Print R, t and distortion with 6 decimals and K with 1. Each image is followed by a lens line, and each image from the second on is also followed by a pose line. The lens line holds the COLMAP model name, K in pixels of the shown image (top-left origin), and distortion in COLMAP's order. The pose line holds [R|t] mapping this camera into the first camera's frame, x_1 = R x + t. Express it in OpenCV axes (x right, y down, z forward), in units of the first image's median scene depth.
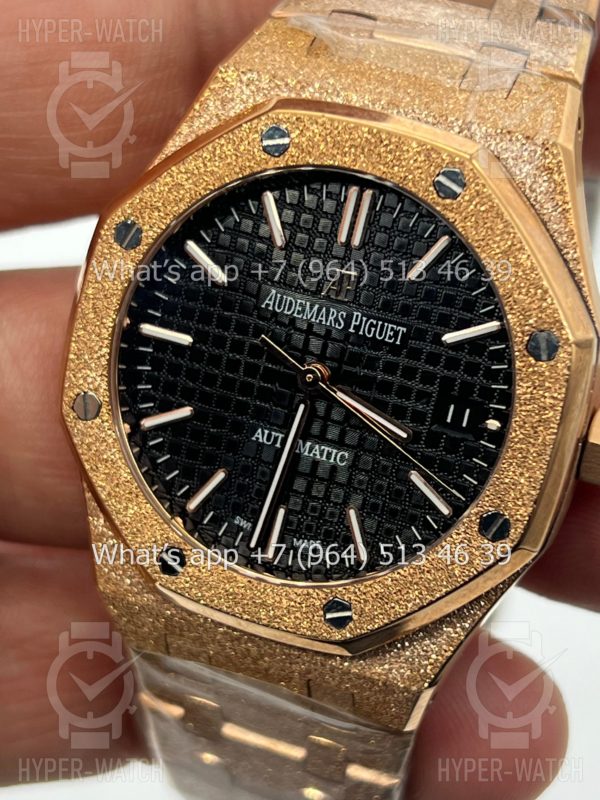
lens RADIAL K [[1802.3, 0, 300.0], [0, 1802.3, 400.0], [0, 0, 1]] dist [0.053408, 0.258119]
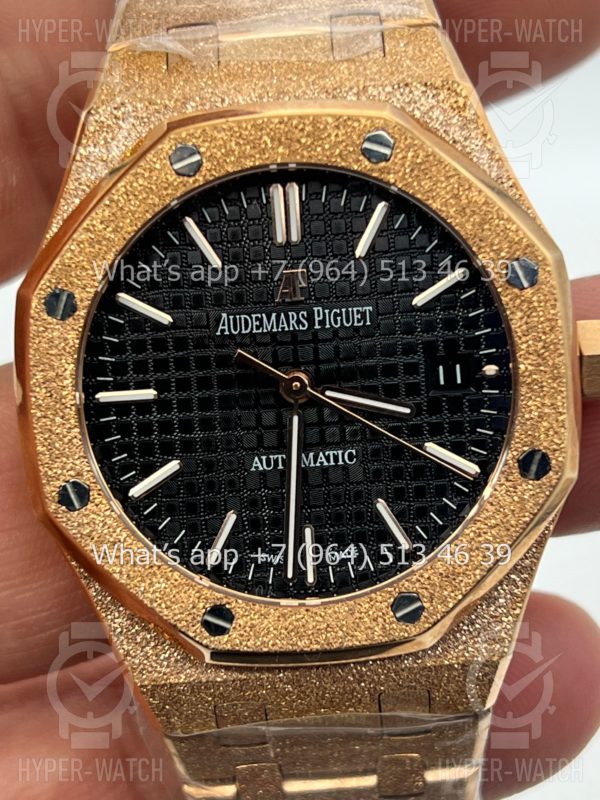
lens RADIAL K [[1802.3, 0, 300.0], [0, 1802.3, 400.0], [0, 0, 1]] dist [0.053408, 0.258119]
pose [[0.916503, -0.314613, 0.247066, -0.229814], [0.328296, 0.944453, -0.015166, 0.009717], [-0.228571, 0.095011, 0.968880, 0.074305]]
